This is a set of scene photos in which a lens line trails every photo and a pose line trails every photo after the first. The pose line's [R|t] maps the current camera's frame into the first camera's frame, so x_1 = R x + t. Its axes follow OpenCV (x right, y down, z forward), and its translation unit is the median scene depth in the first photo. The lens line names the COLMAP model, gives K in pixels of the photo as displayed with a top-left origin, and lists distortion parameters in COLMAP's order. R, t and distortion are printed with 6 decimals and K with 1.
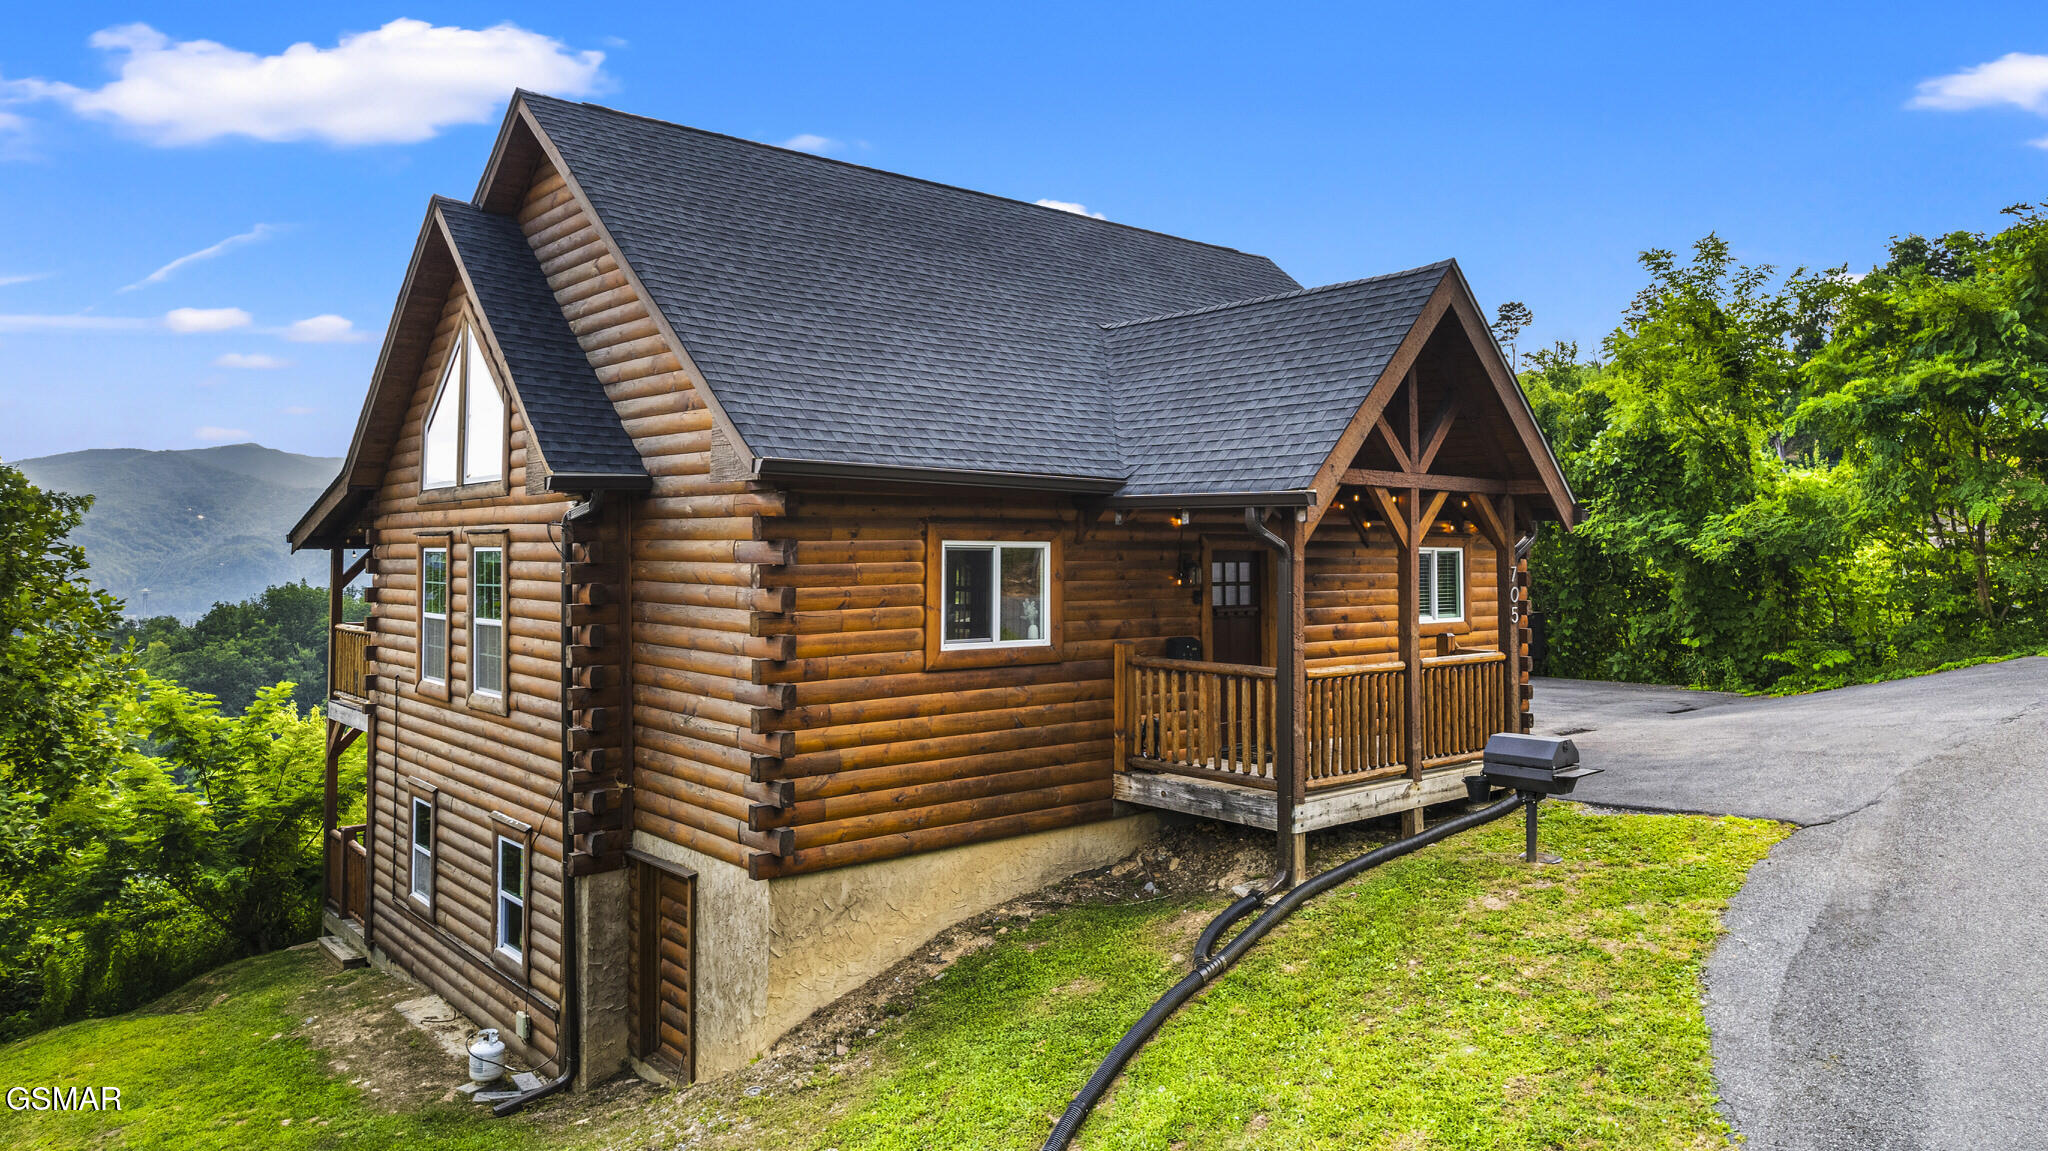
lens RADIAL K [[1338.5, 0, 1030.2], [0, 1338.5, 453.2], [0, 0, 1]] dist [-0.030765, 0.000086]
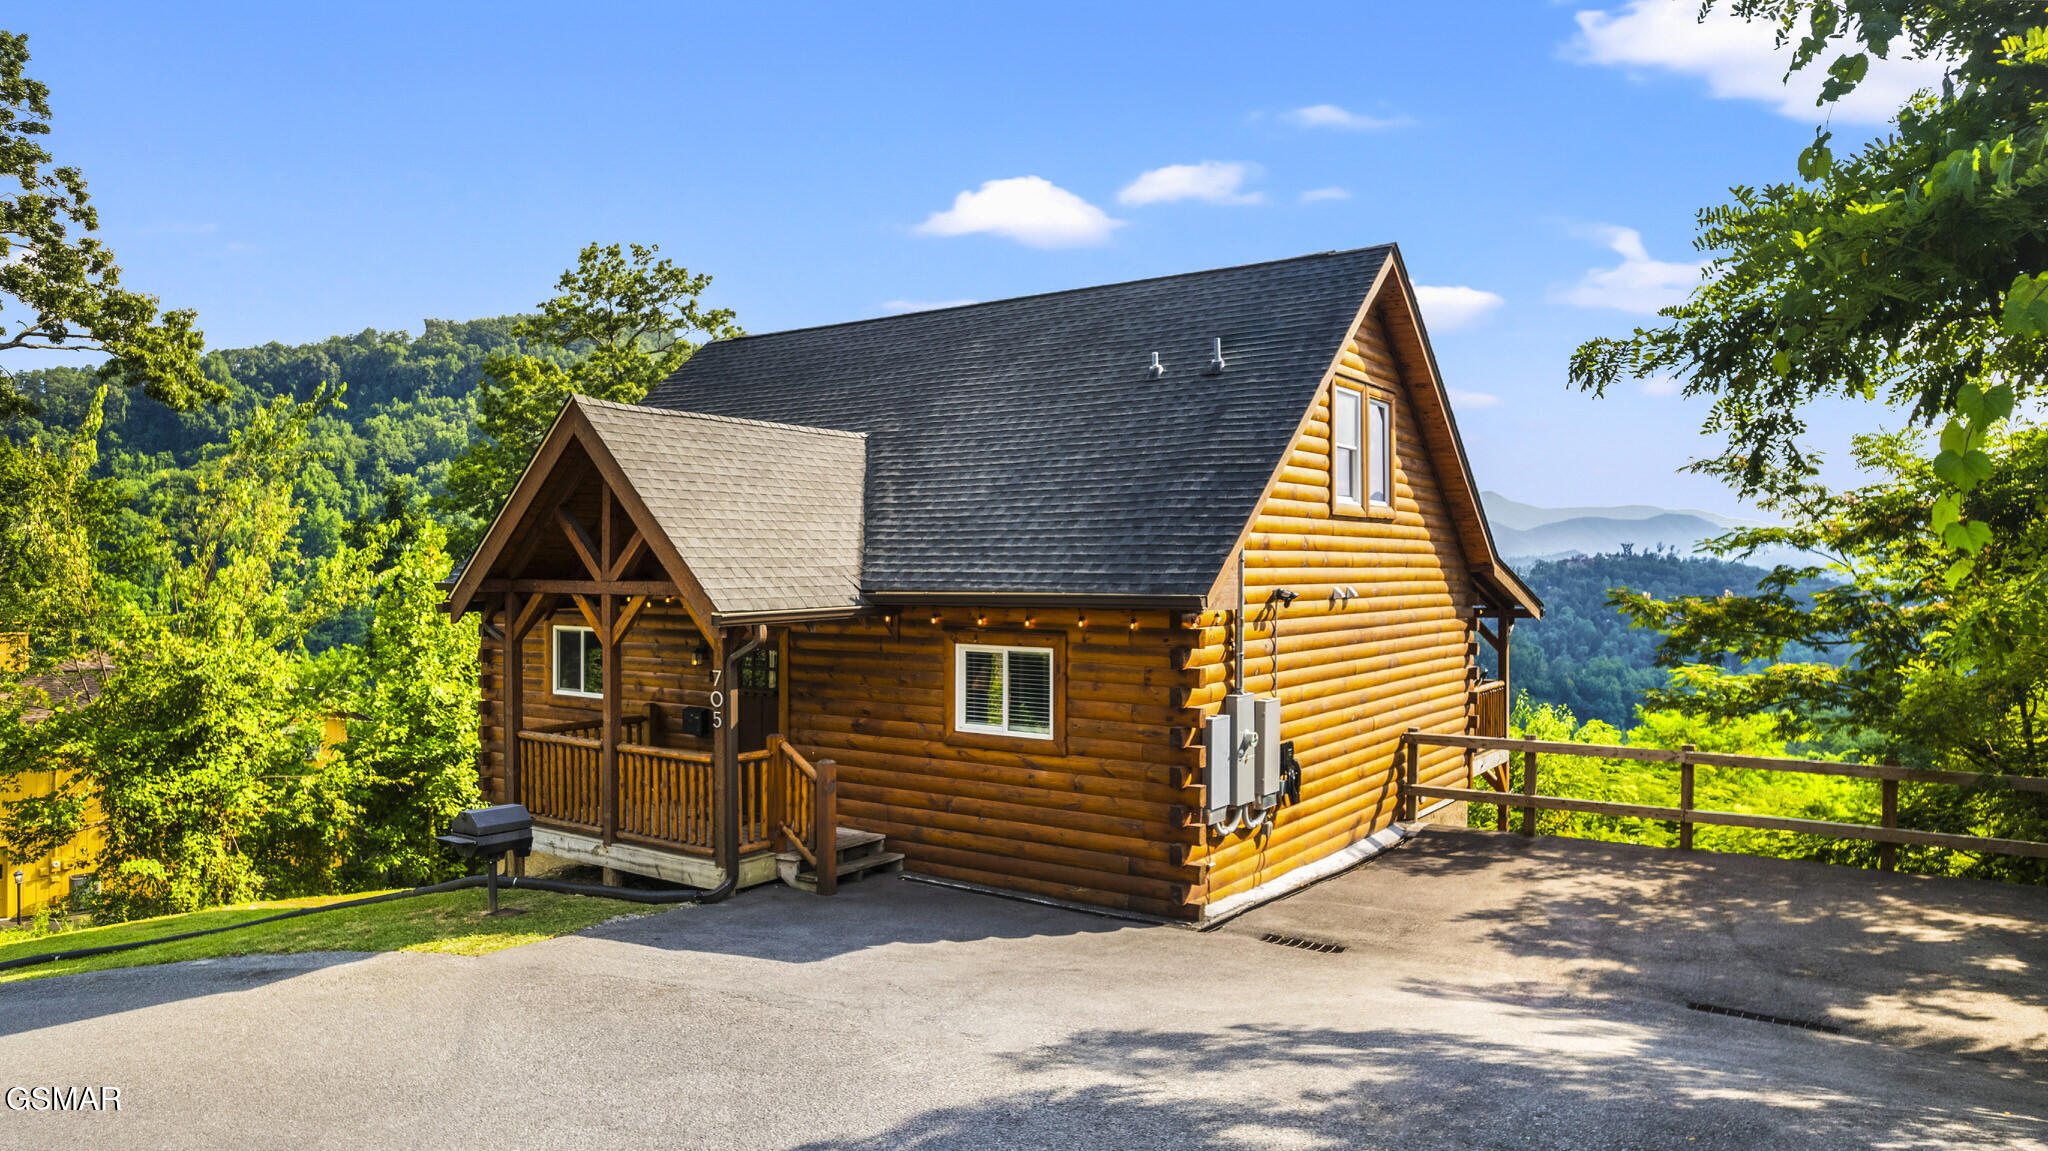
lens RADIAL K [[1295.1, 0, 1024.0], [0, 1295.1, 575.5], [0, 0, 1]] dist [-0.048075, 0.000247]
pose [[0.249559, -0.000127, -0.968360, 1.573595], [0.069106, 0.997453, 0.017679, 0.016722], [0.965891, -0.071331, 0.248932, 1.163103]]
